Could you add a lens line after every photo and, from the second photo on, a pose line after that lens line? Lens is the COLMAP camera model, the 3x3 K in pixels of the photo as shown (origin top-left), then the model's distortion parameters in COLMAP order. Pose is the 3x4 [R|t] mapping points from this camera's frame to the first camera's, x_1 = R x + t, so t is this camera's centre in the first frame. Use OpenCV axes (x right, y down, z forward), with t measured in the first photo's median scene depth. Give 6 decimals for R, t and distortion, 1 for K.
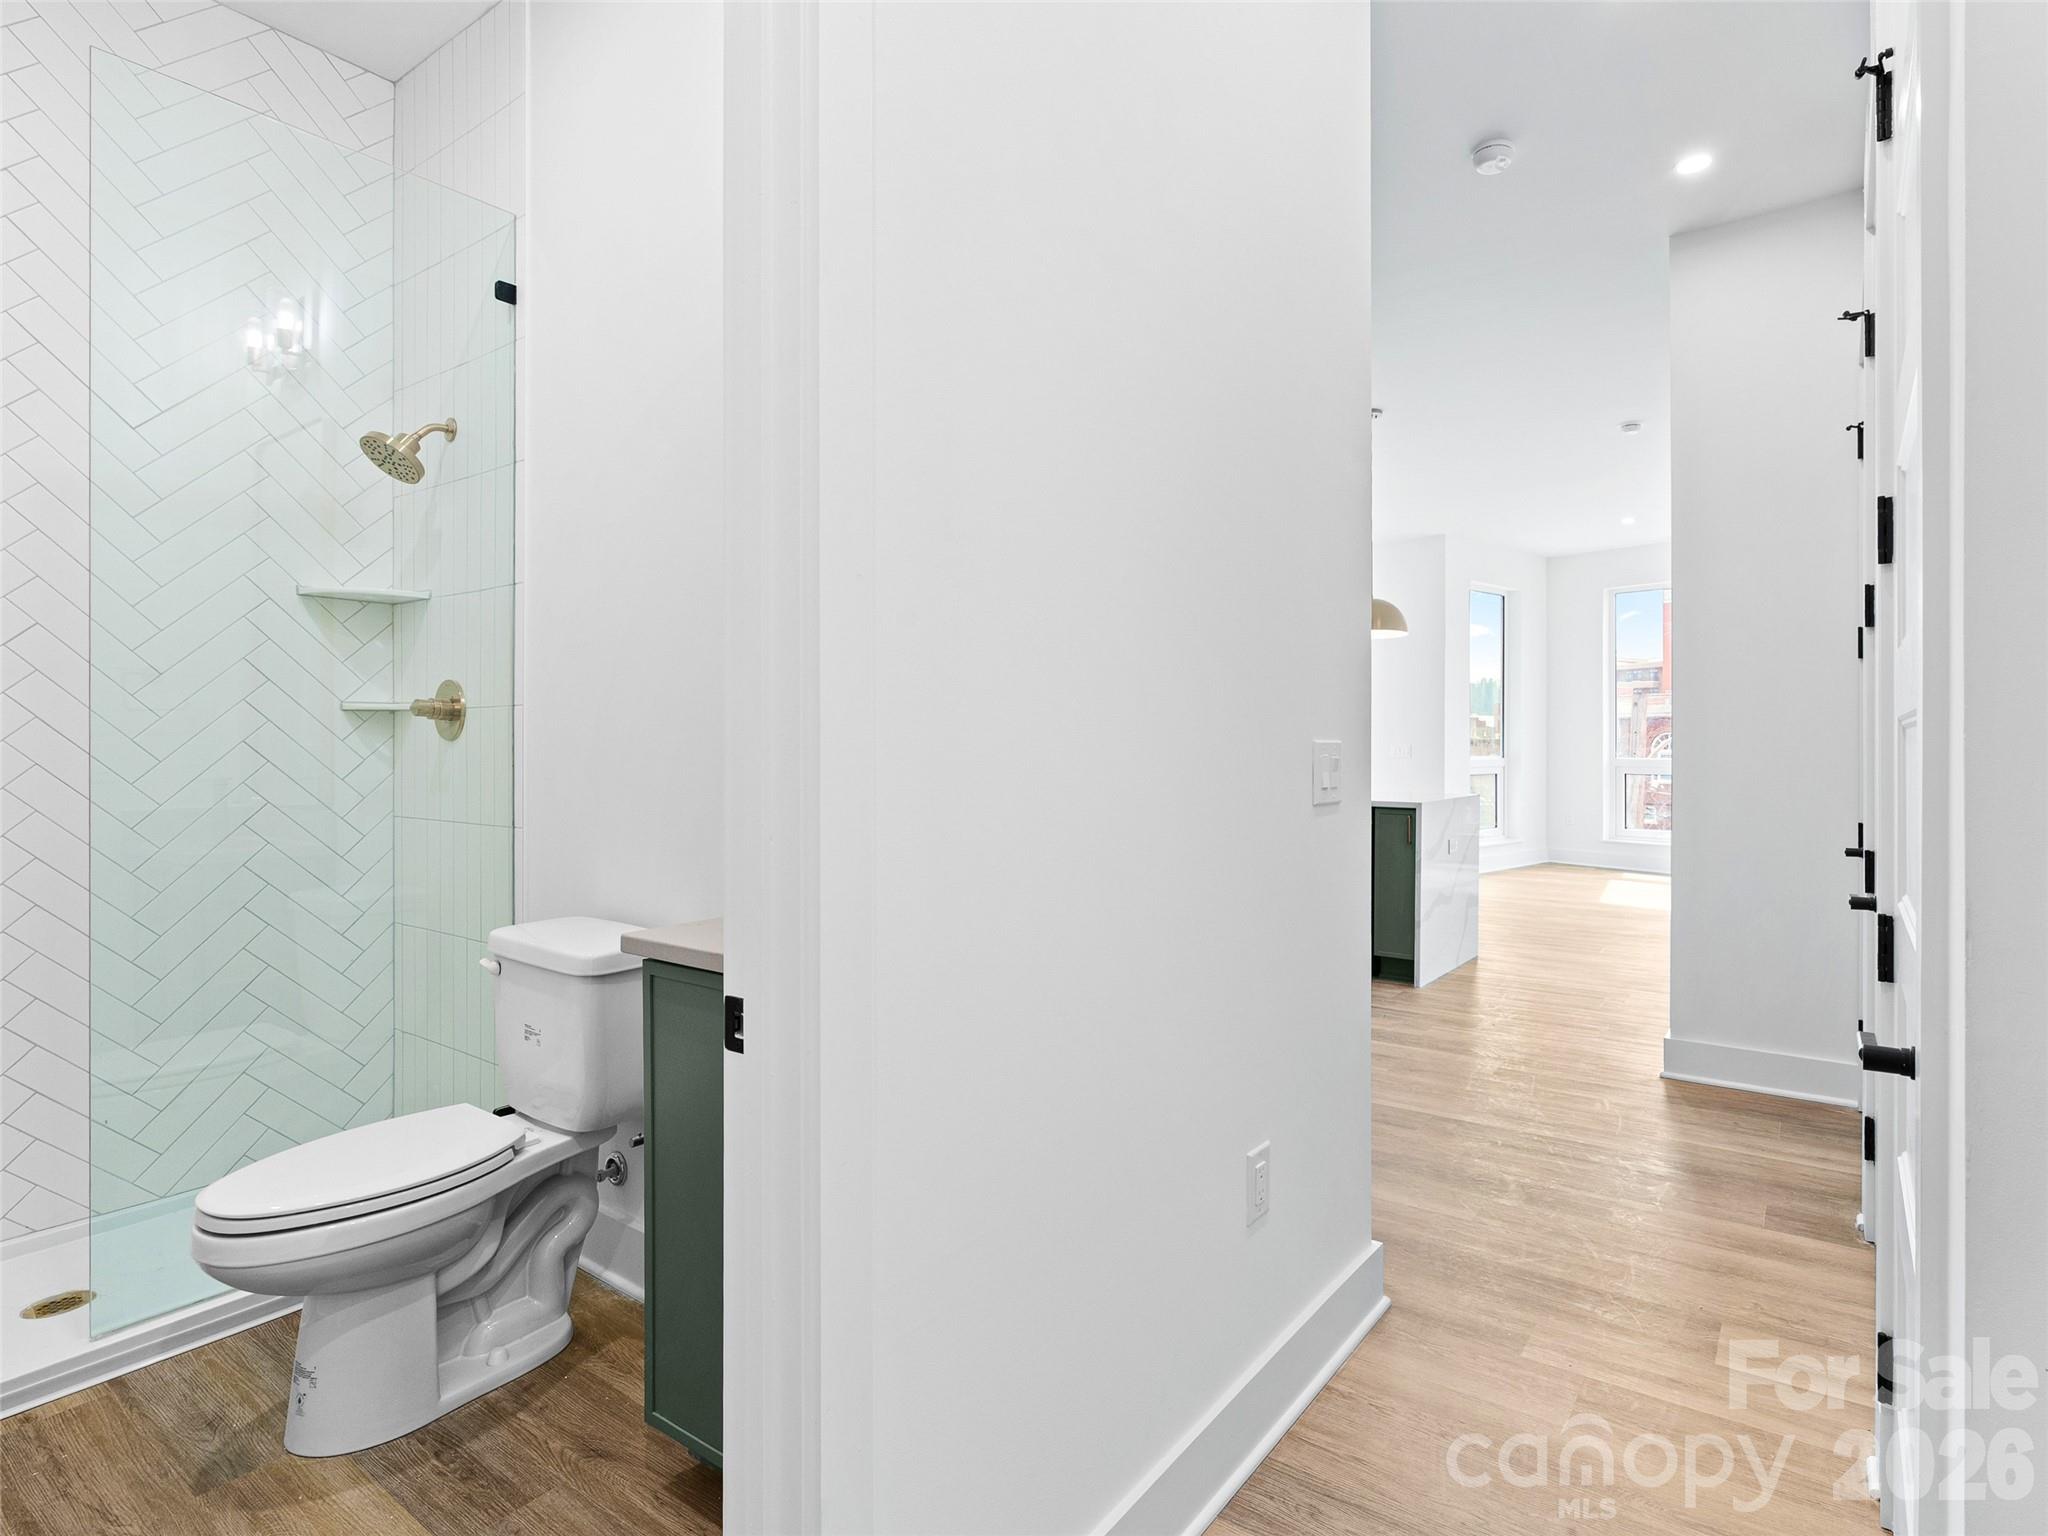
lens RADIAL K [[1049.0, 0, 1124.5], [0, 1049.0, 756.1], [0, 0, 1]] dist [0.000348, -0.003030]
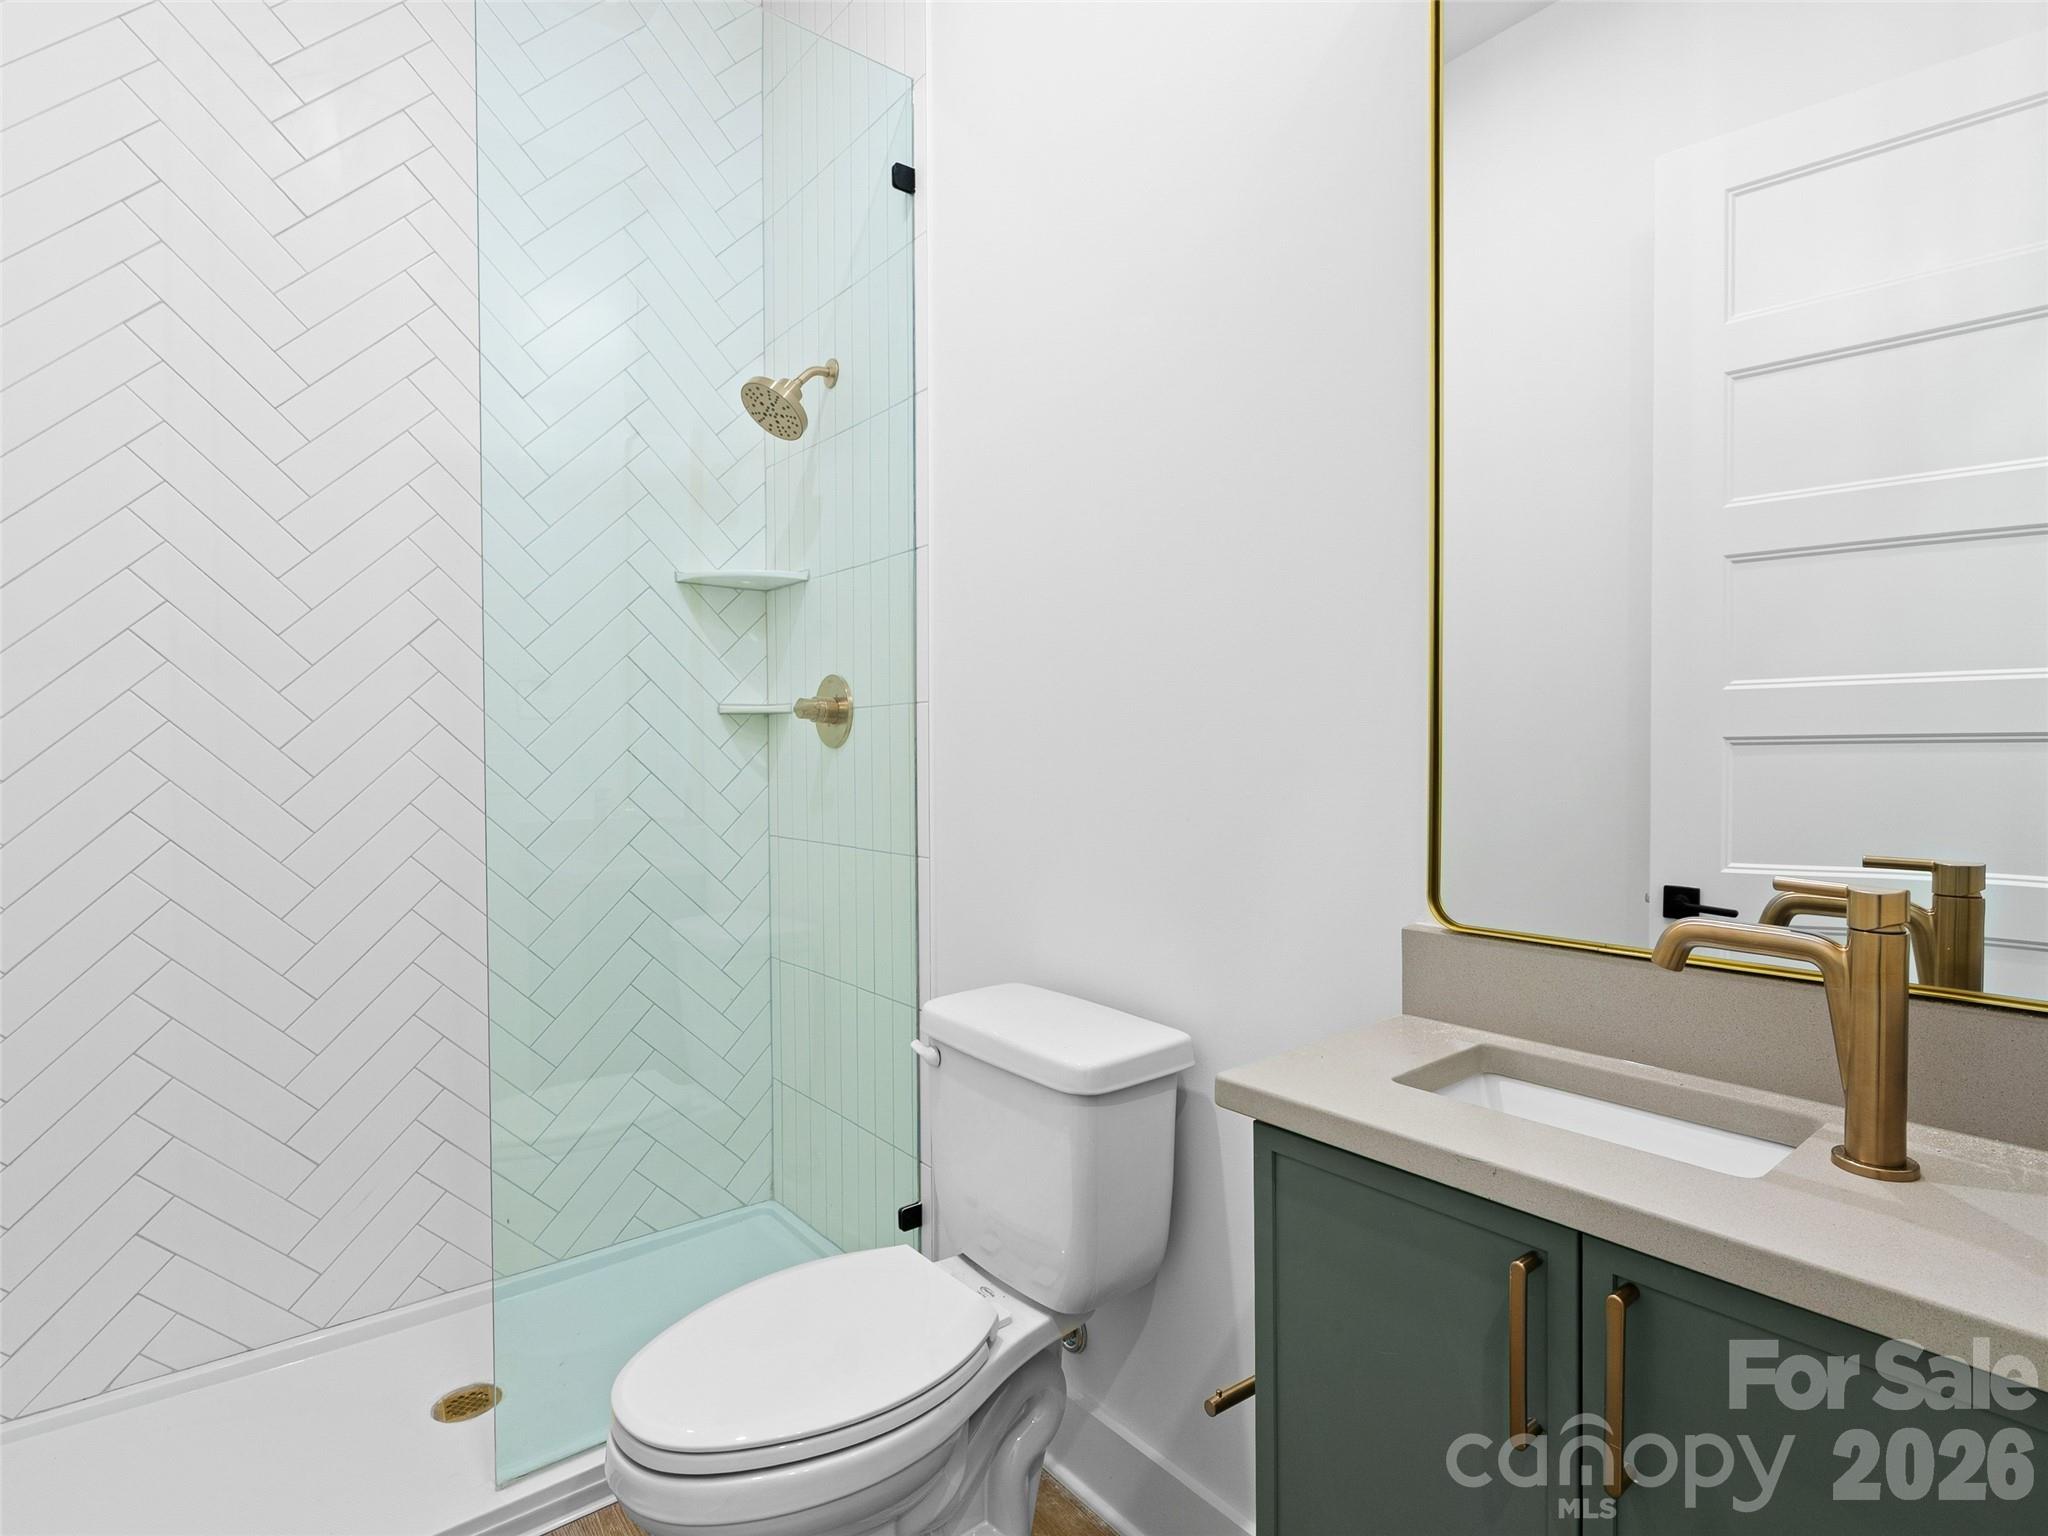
lens RADIAL K [[1024.5, 0, 1030.1], [0, 1024.5, 777.7], [0, 0, 1]] dist [-0.014171, 0.000956]
pose [[0.956481, -0.000734, -0.291795, -0.264394], [0.006022, 0.999834, 0.017224, -0.003888], [0.291734, -0.018232, 0.956326, 0.274290]]
